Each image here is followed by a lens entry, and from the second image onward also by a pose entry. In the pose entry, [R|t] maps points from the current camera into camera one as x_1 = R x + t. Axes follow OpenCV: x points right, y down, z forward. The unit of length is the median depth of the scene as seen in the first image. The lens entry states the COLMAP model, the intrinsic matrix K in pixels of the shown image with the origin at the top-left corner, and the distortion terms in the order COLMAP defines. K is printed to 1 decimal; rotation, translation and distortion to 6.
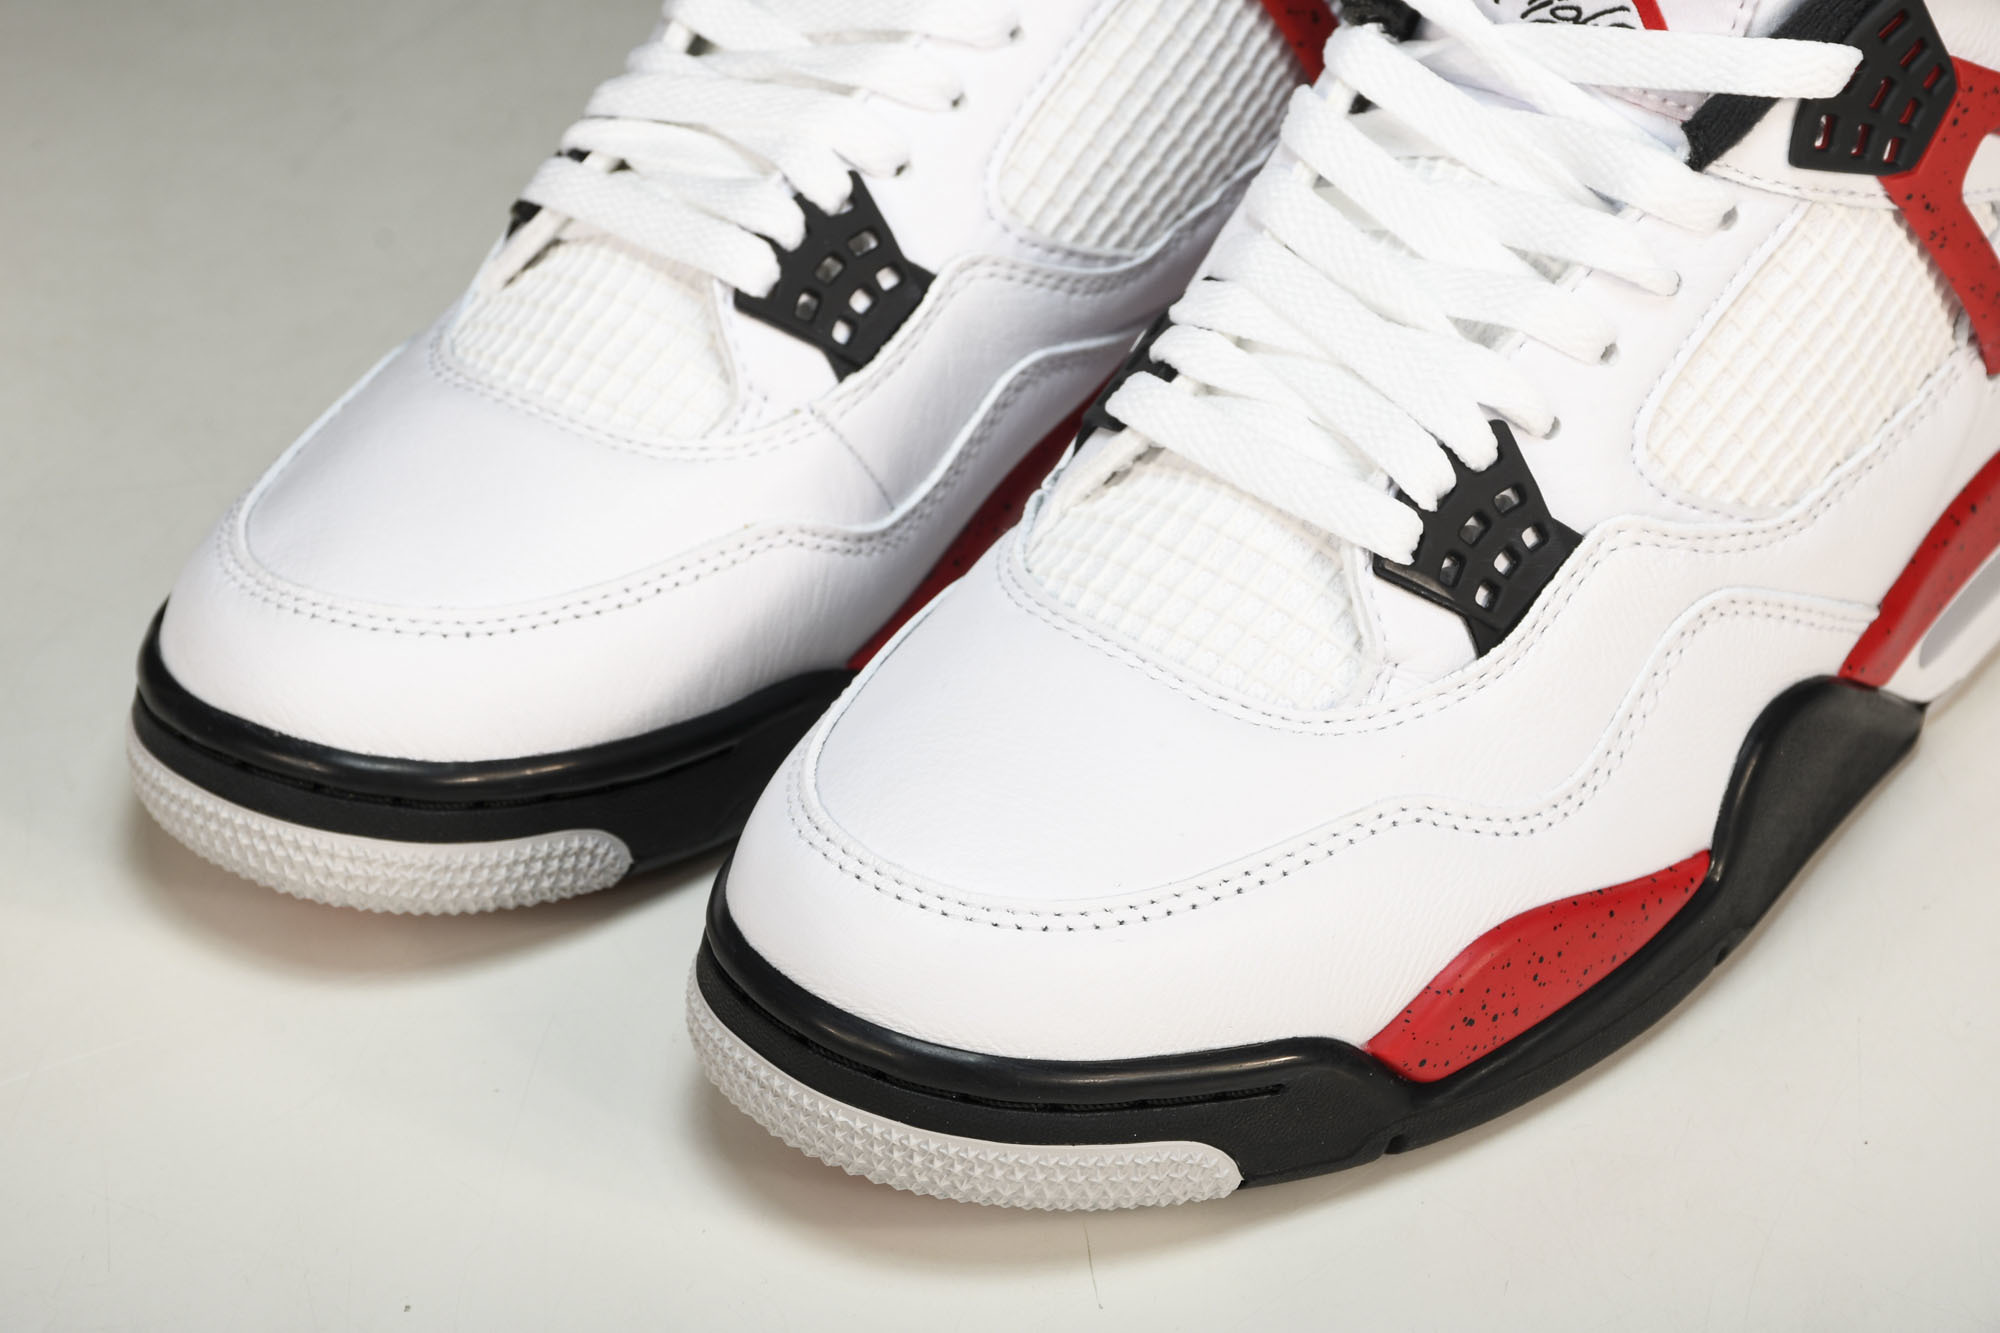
lens RADIAL K [[5788.7, 0, 990.0], [0, 5788.7, 683.5], [0, 0, 1]] dist [0.680899, 0.000000]
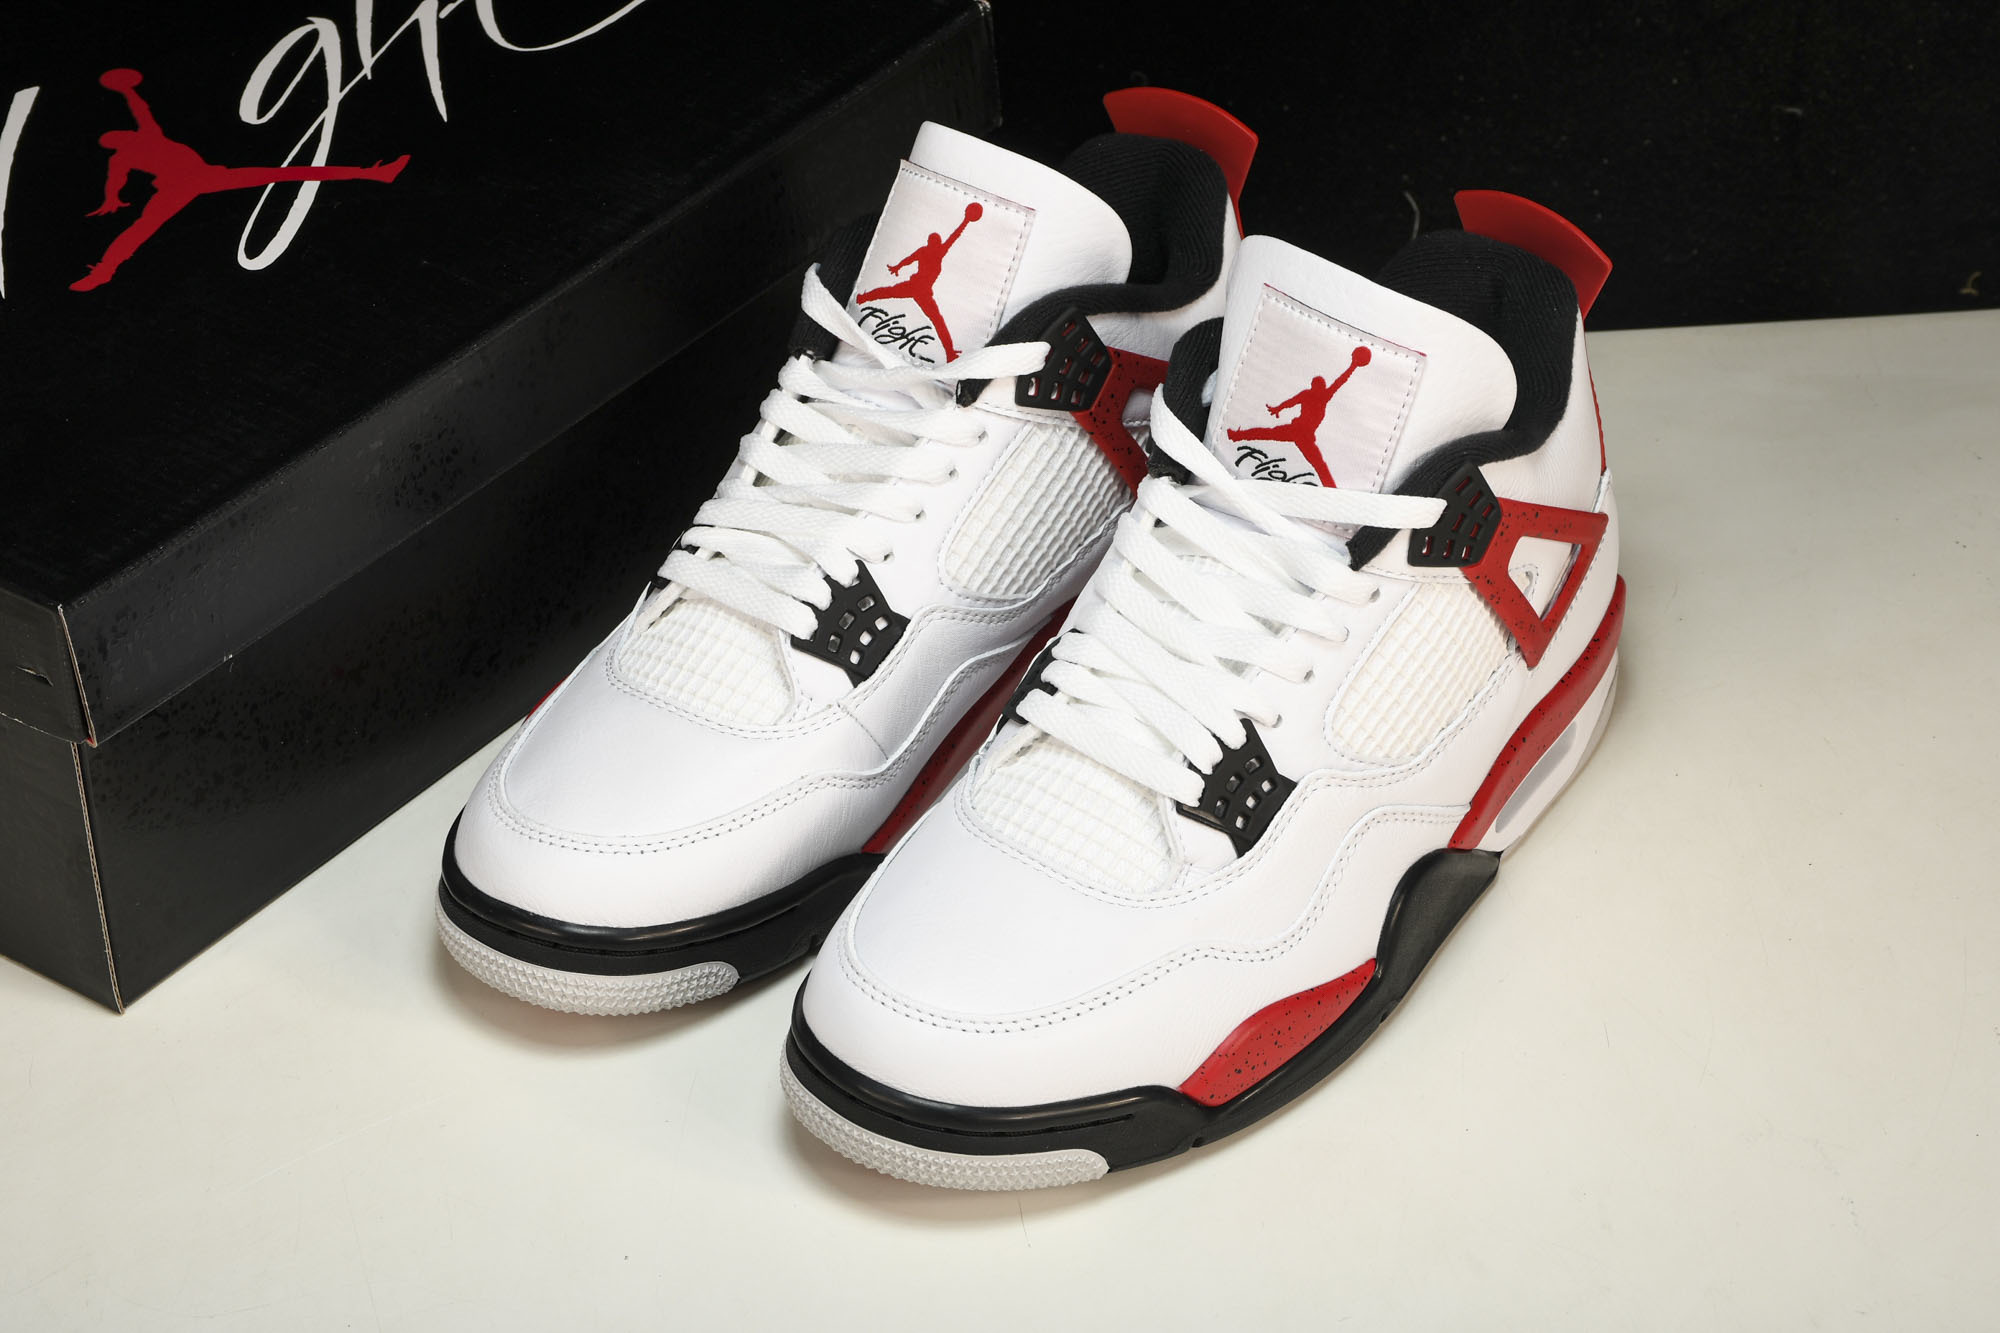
lens RADIAL K [[4926.8, 0, 982.0], [0, 4926.8, 649.6], [0, 0, 1]] dist [0.456495, 0.000000]
pose [[0.999090, -0.027790, 0.032359, -0.036142], [0.026295, 0.998606, 0.045757, -0.131389], [-0.033585, -0.044865, 0.998428, -0.437576]]
